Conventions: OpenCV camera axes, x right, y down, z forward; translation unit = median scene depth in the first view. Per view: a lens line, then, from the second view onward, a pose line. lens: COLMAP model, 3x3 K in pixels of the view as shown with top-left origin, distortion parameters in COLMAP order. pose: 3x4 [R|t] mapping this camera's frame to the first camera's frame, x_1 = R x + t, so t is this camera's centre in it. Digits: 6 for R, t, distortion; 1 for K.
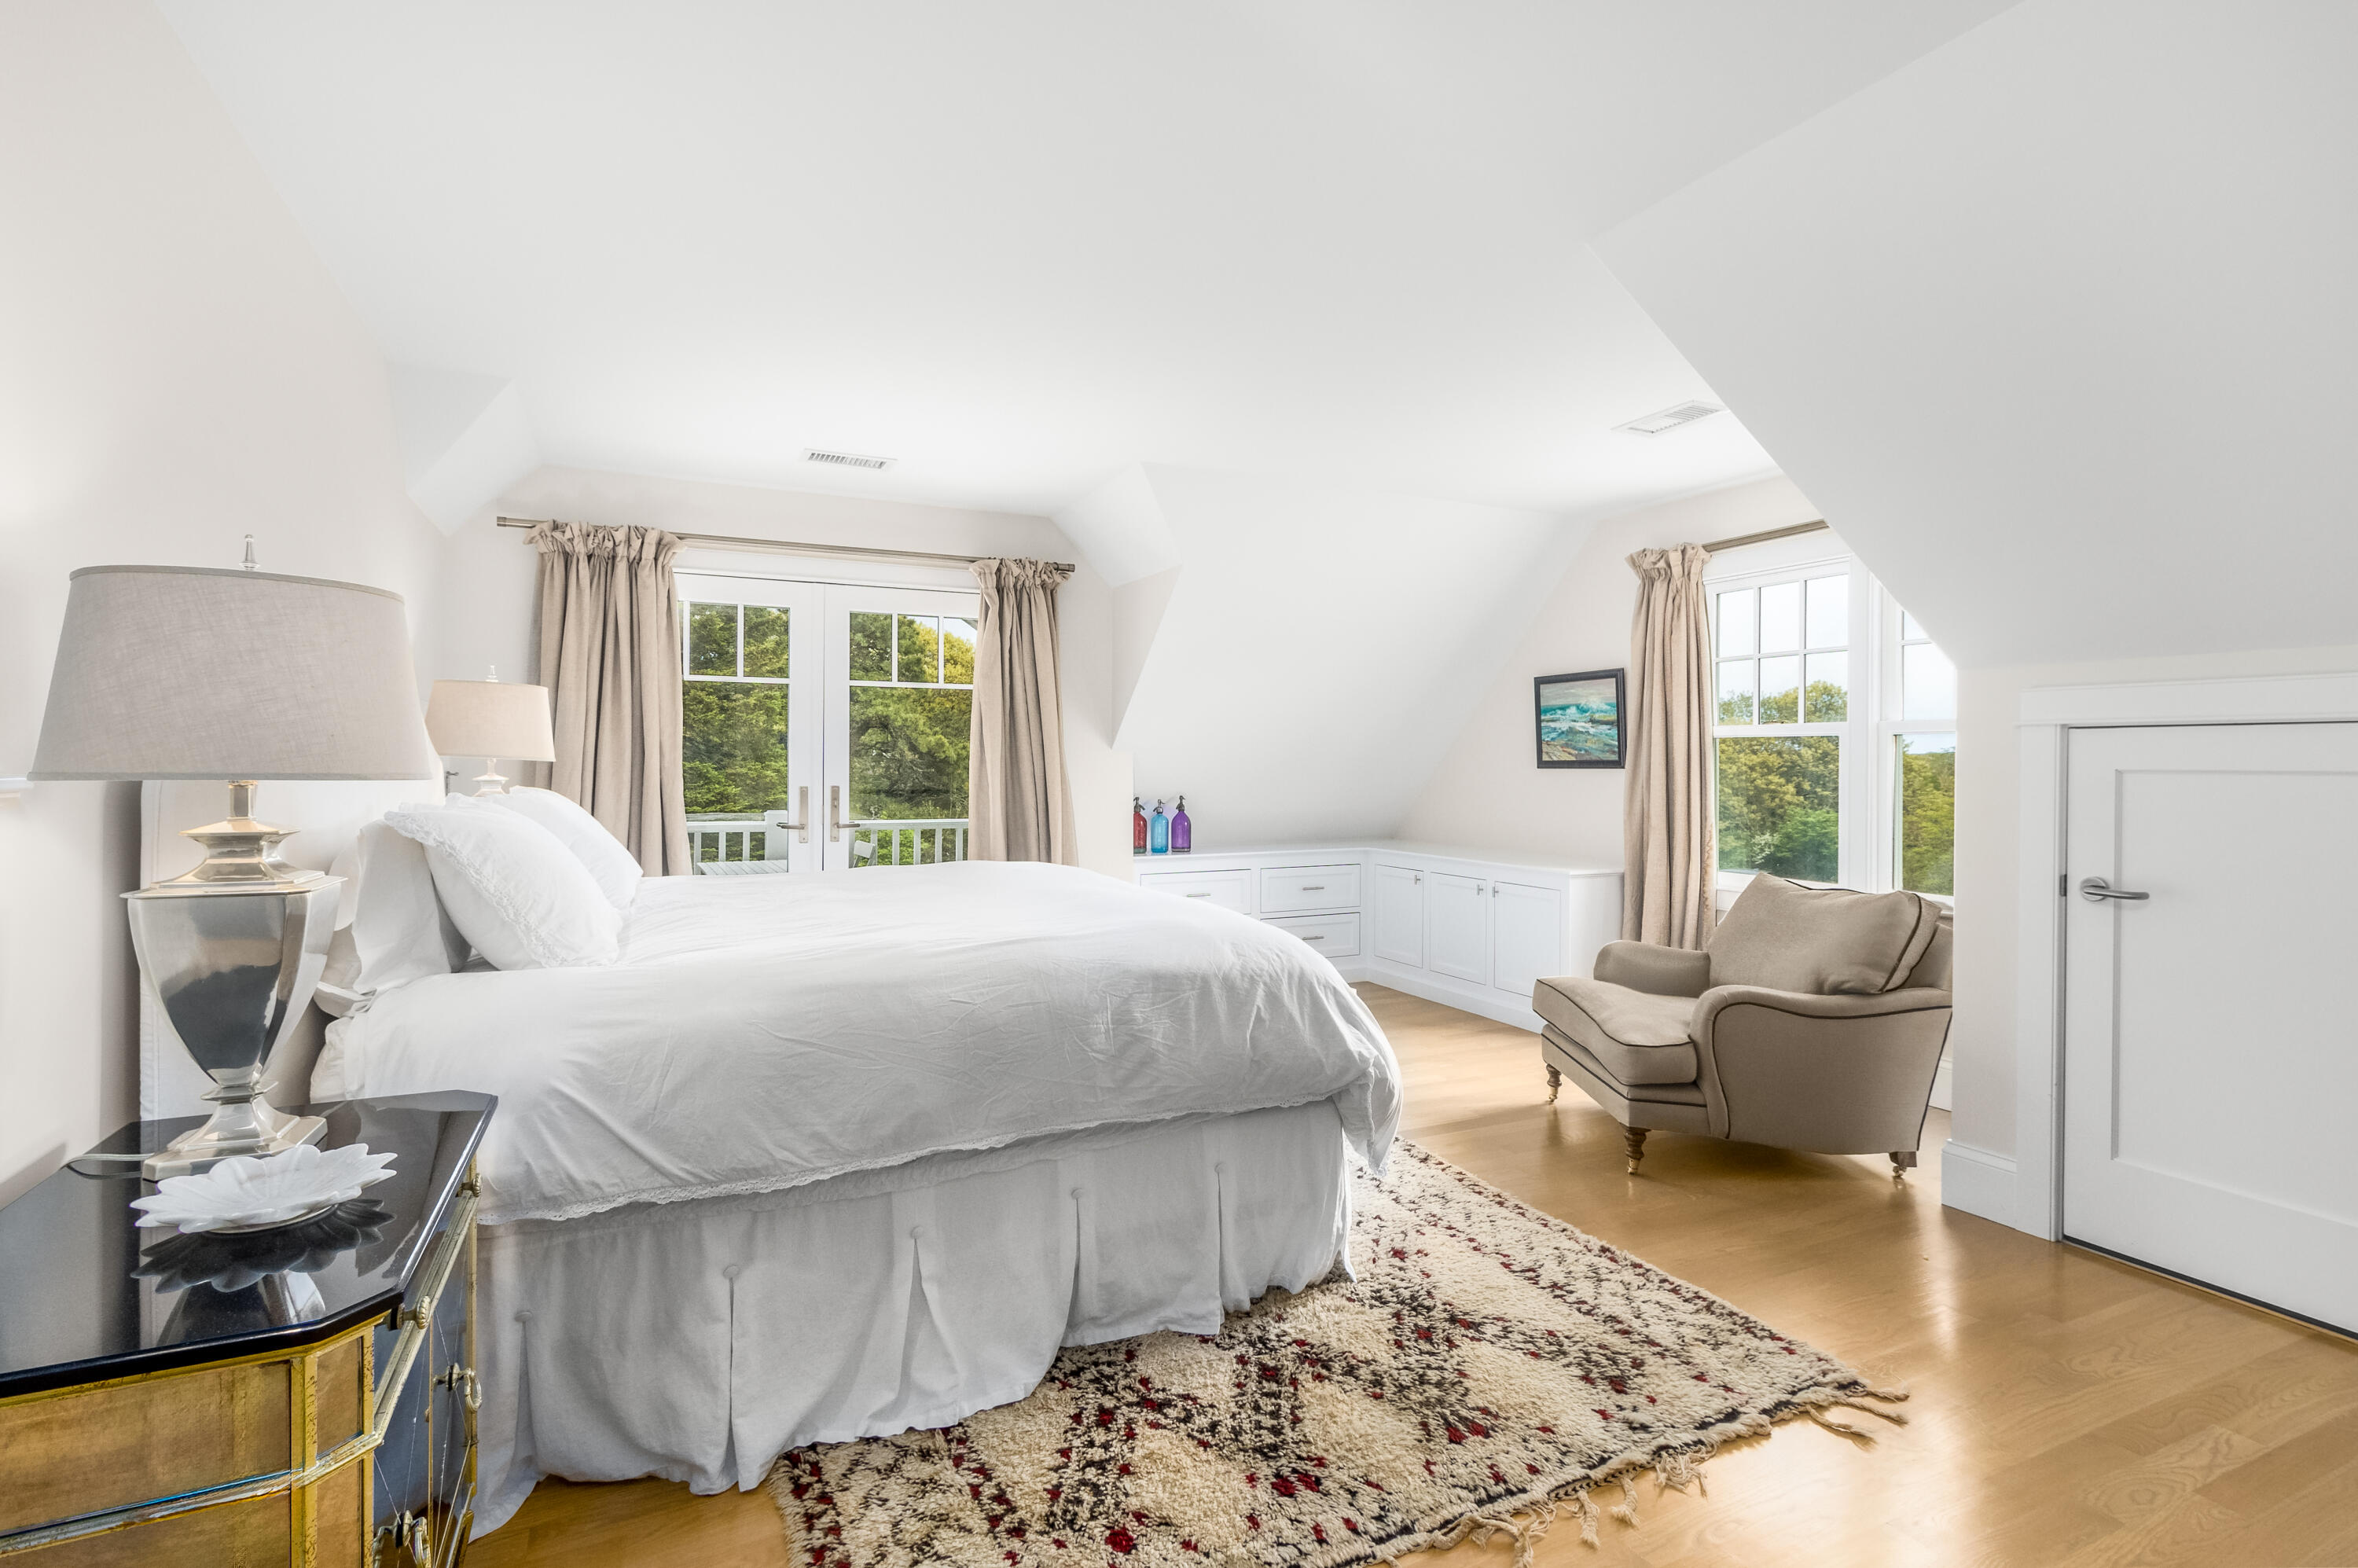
lens RADIAL K [[1127.5, 0, 1168.0], [0, 1127.5, 770.4], [0, 0, 1]] dist [0.003741, 0.000355]
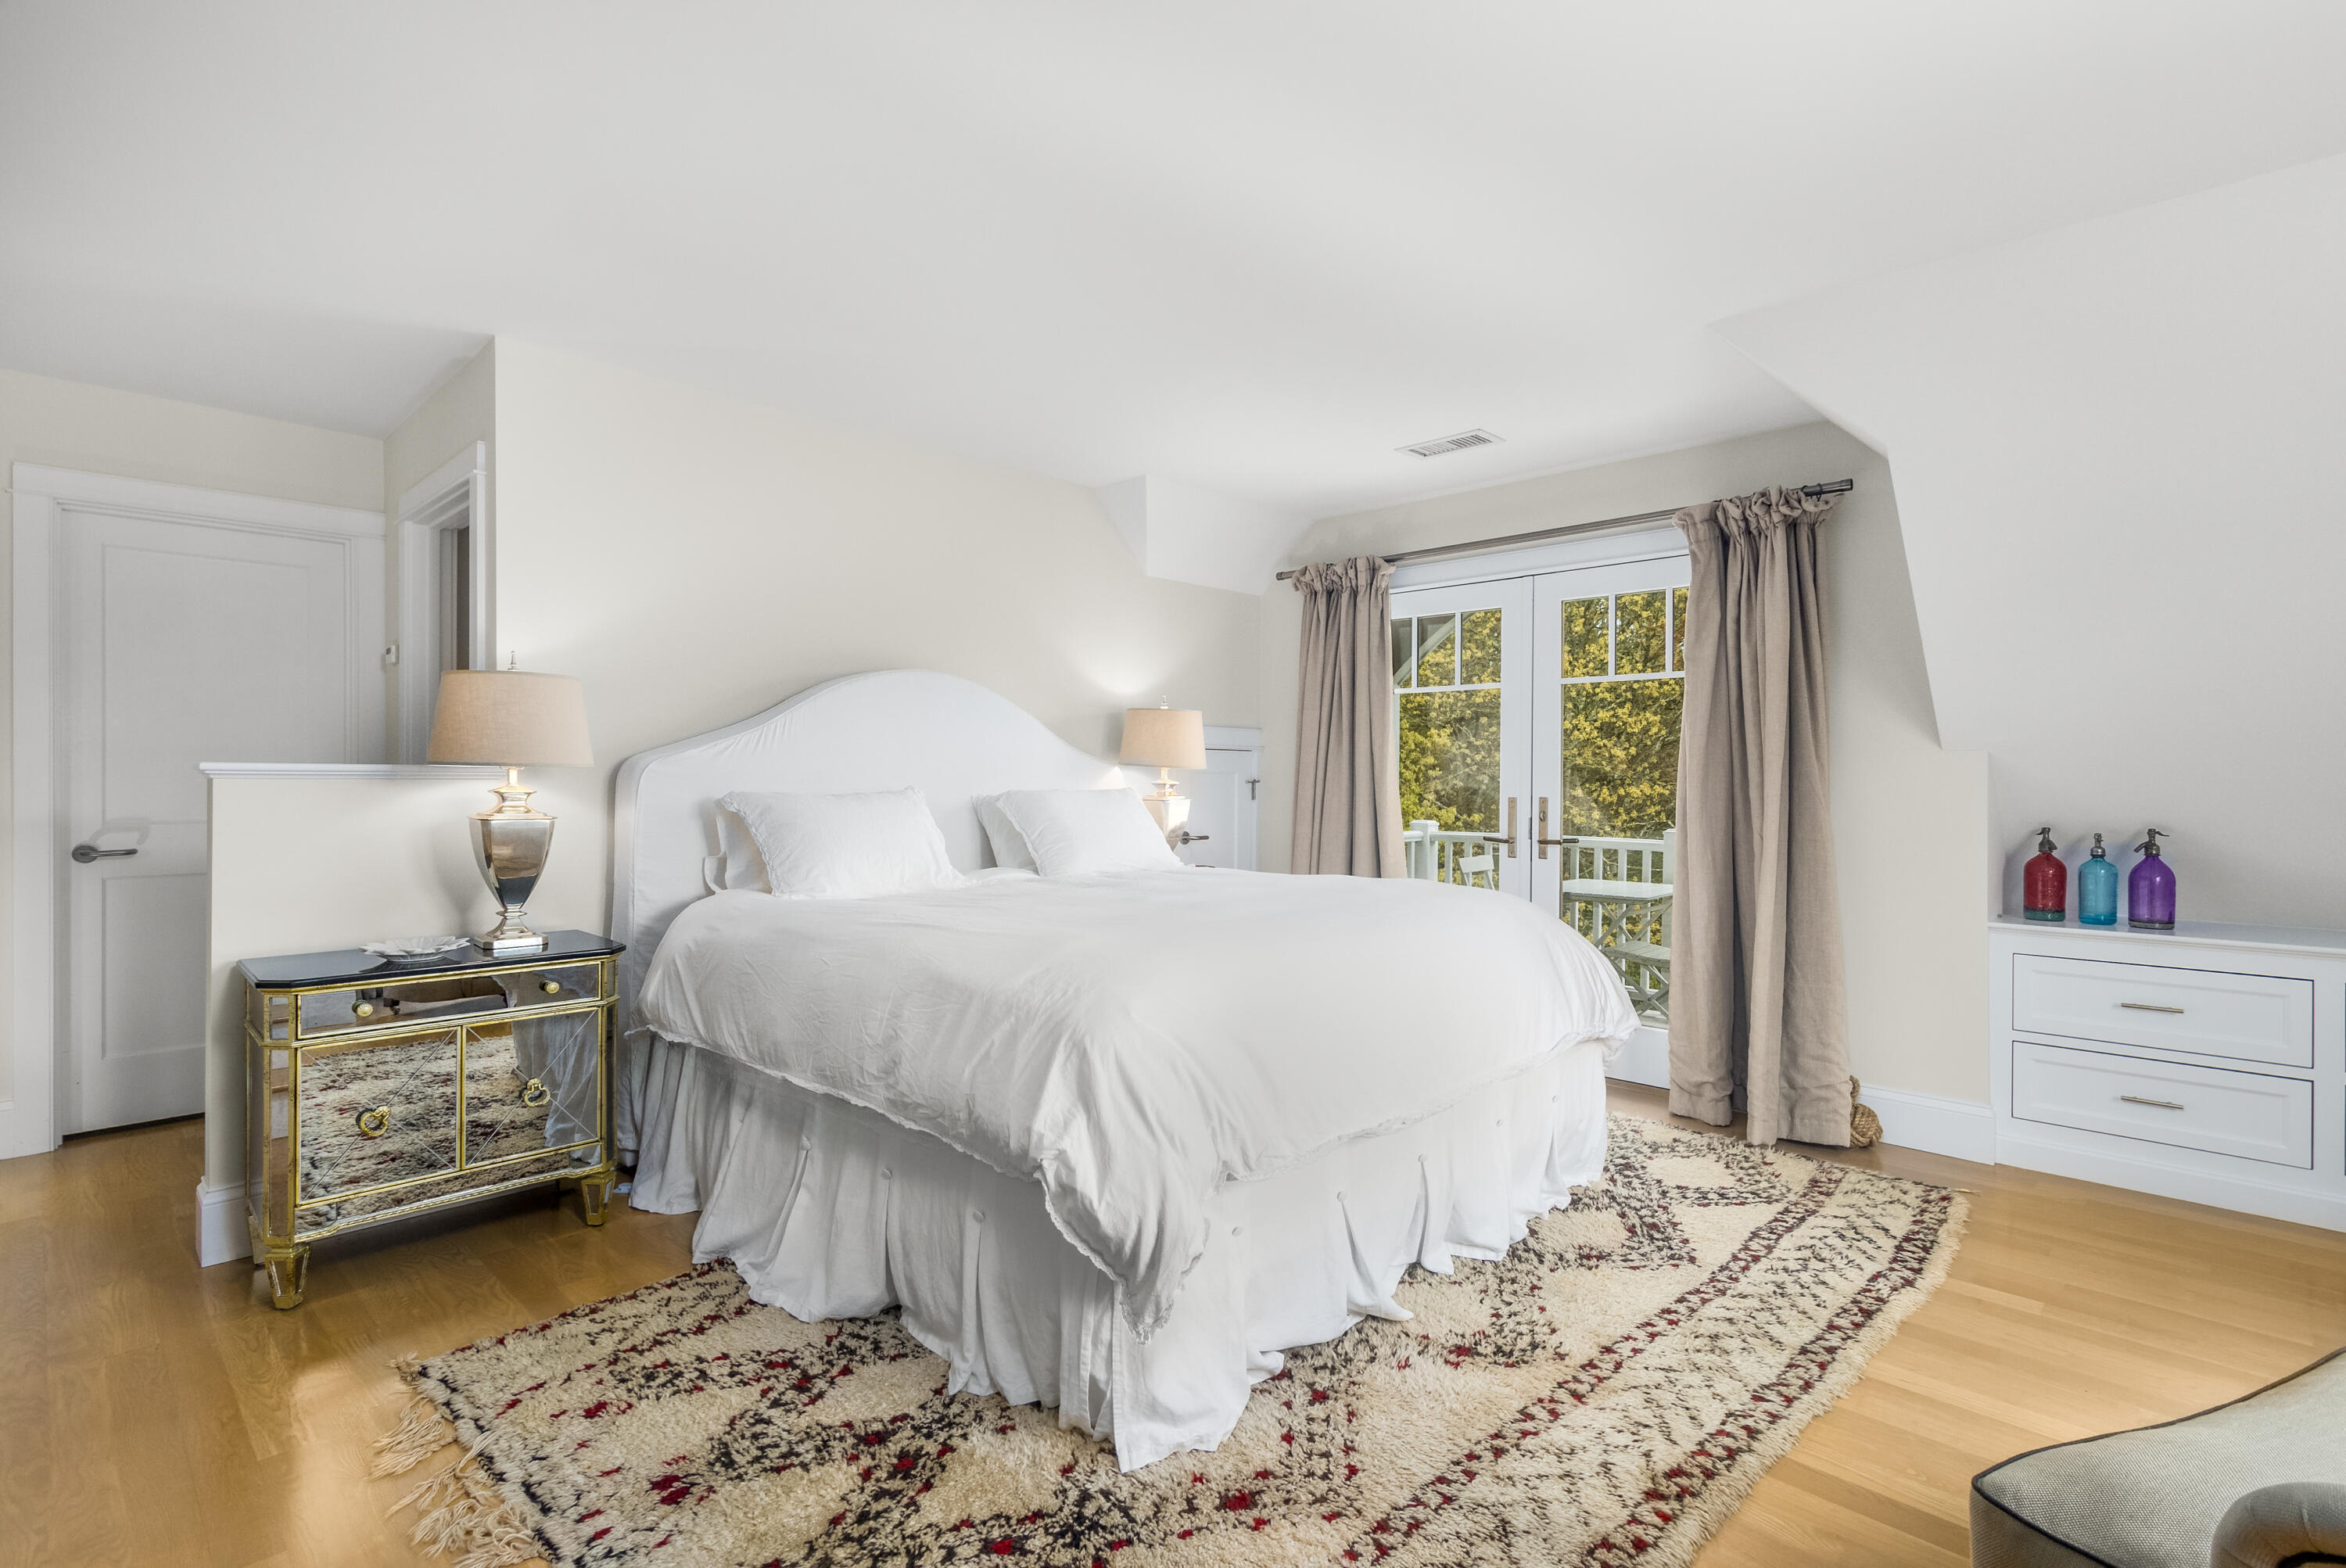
lens RADIAL K [[1121.8, 0, 1164.6], [0, 1121.8, 783.6], [0, 0, 1]] dist [0.003741, 0.000355]
pose [[0.332373, 0.002246, -0.943145, 0.517715], [-0.011590, 0.999931, -0.001703, 0.009154], [0.943077, 0.011498, 0.332376, 0.475537]]
